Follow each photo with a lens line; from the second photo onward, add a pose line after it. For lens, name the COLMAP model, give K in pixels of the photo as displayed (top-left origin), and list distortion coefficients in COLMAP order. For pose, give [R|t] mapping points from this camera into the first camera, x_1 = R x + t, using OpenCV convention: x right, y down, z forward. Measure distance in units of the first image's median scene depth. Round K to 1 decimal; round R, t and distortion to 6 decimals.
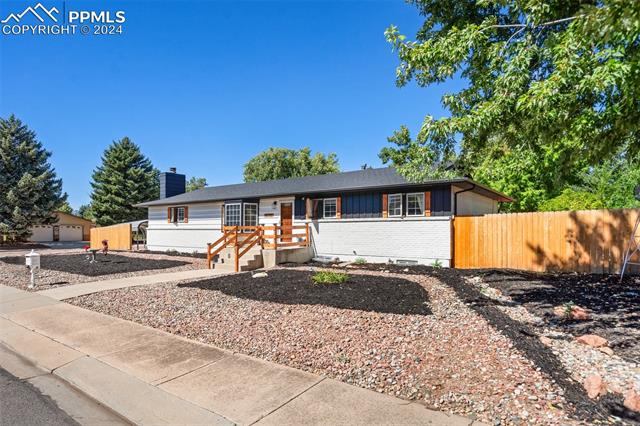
lens RADIAL K [[356.3, 0, 321.9], [0, 356.3, 215.9], [0, 0, 1]] dist [0.005734, -0.000803]
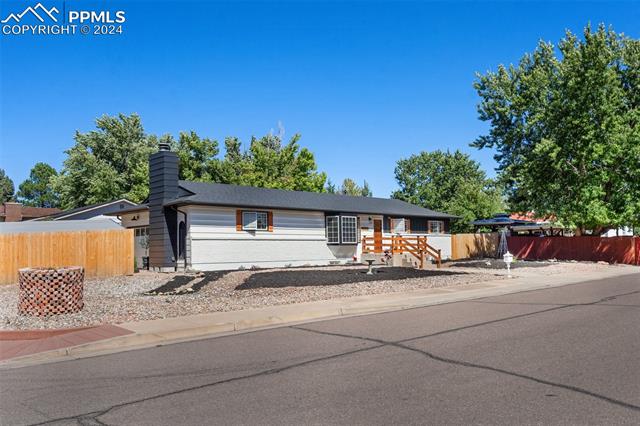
lens RADIAL K [[511.5, 0, 319.0], [0, 511.5, 214.7], [0, 0, 1]] dist [0.012444, 0.008076]
pose [[0.190404, 0.063057, 0.979679, -2.008969], [-0.022544, 0.997953, -0.059851, 0.063331], [-0.981447, -0.010690, 0.191436, 0.877219]]
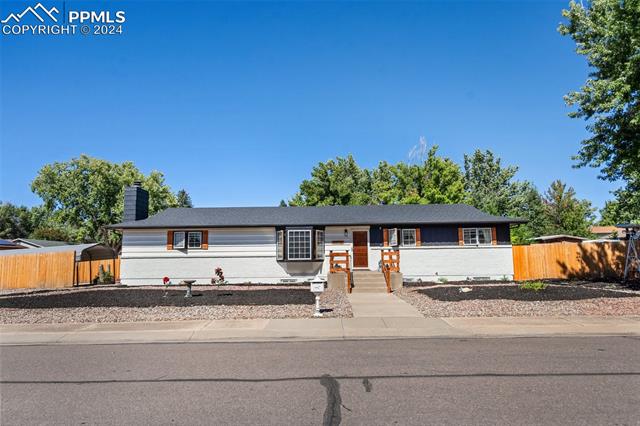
lens RADIAL K [[406.9, 0, 317.4], [0, 406.9, 210.8], [0, 0, 1]] dist [0.023646, 0.001837]
pose [[0.821694, 0.066737, 0.566008, -0.951229], [-0.010484, 0.994723, -0.102065, 0.031043], [-0.569832, 0.077932, 0.818058, 0.039651]]
